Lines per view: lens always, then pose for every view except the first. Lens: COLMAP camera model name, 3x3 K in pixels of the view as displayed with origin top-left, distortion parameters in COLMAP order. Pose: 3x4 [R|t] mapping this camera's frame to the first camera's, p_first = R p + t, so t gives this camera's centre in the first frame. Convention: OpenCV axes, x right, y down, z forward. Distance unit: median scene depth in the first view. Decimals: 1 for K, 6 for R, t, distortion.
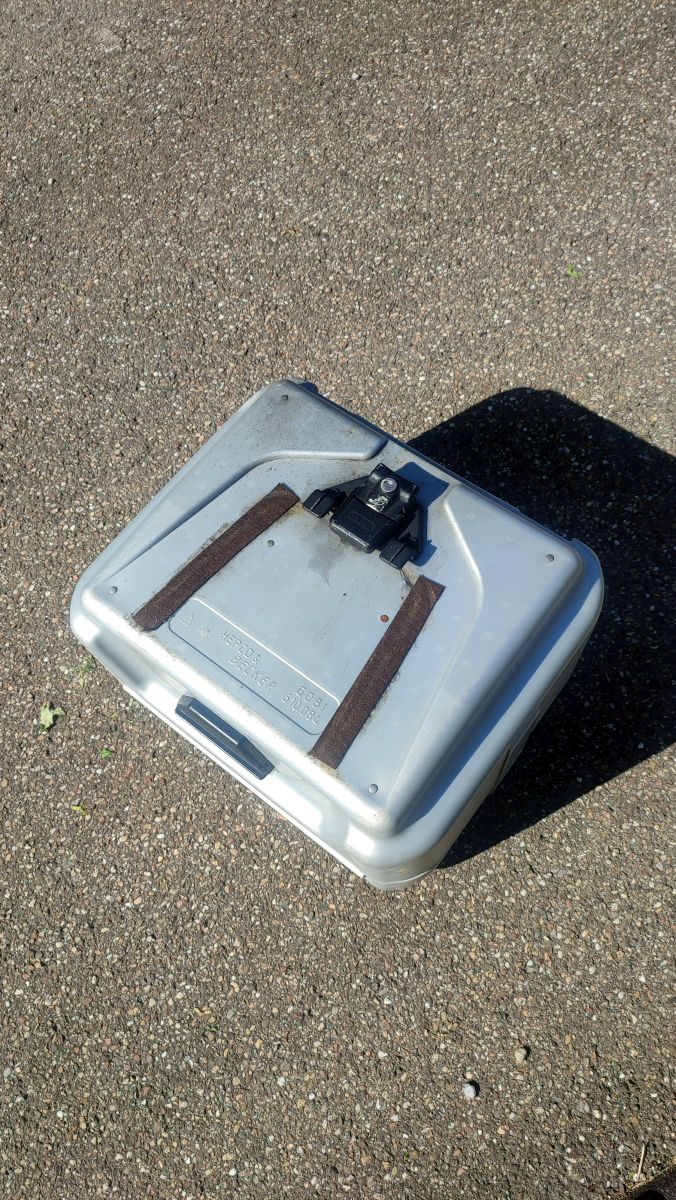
lens RADIAL K [[874.5, 0, 341.3], [0, 874.5, 609.7], [0, 0, 1]] dist [0.020644, -0.021152]
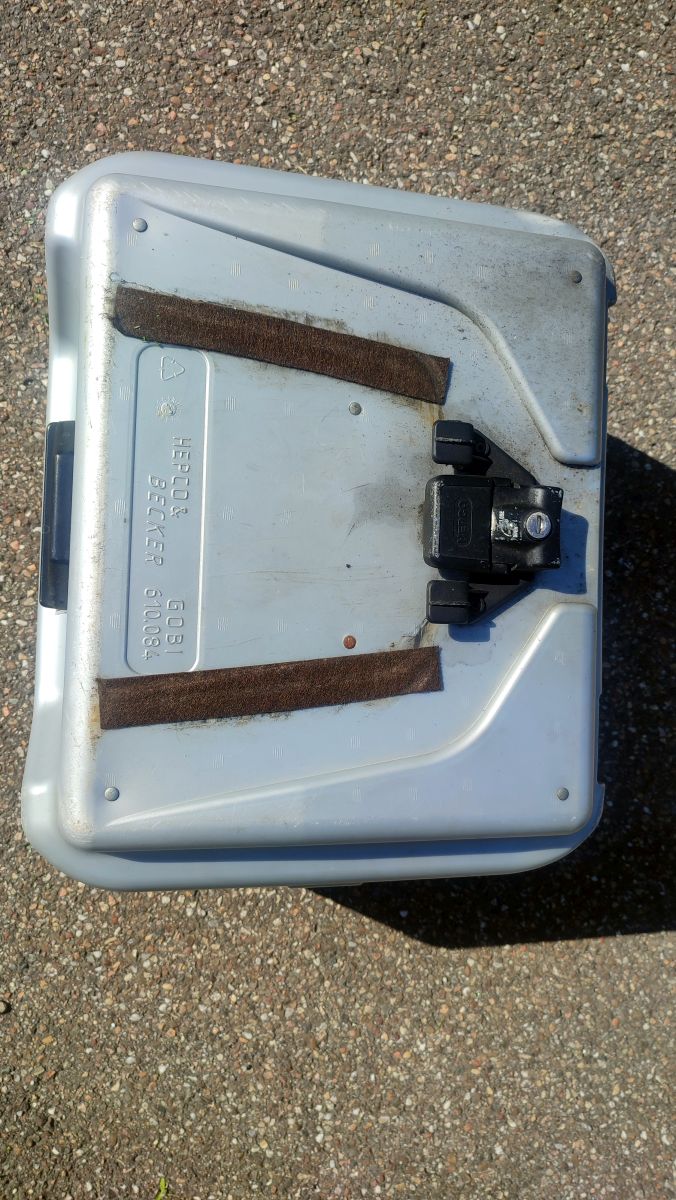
lens RADIAL K [[874.5, 0, 332.2], [0, 874.5, 596.9], [0, 0, 1]] dist [0.020644, -0.021152]
pose [[0.548089, 0.811463, 0.202794, -0.084875], [-0.834711, 0.515159, 0.194599, -0.089732], [0.053439, -0.275932, 0.959690, 0.299745]]
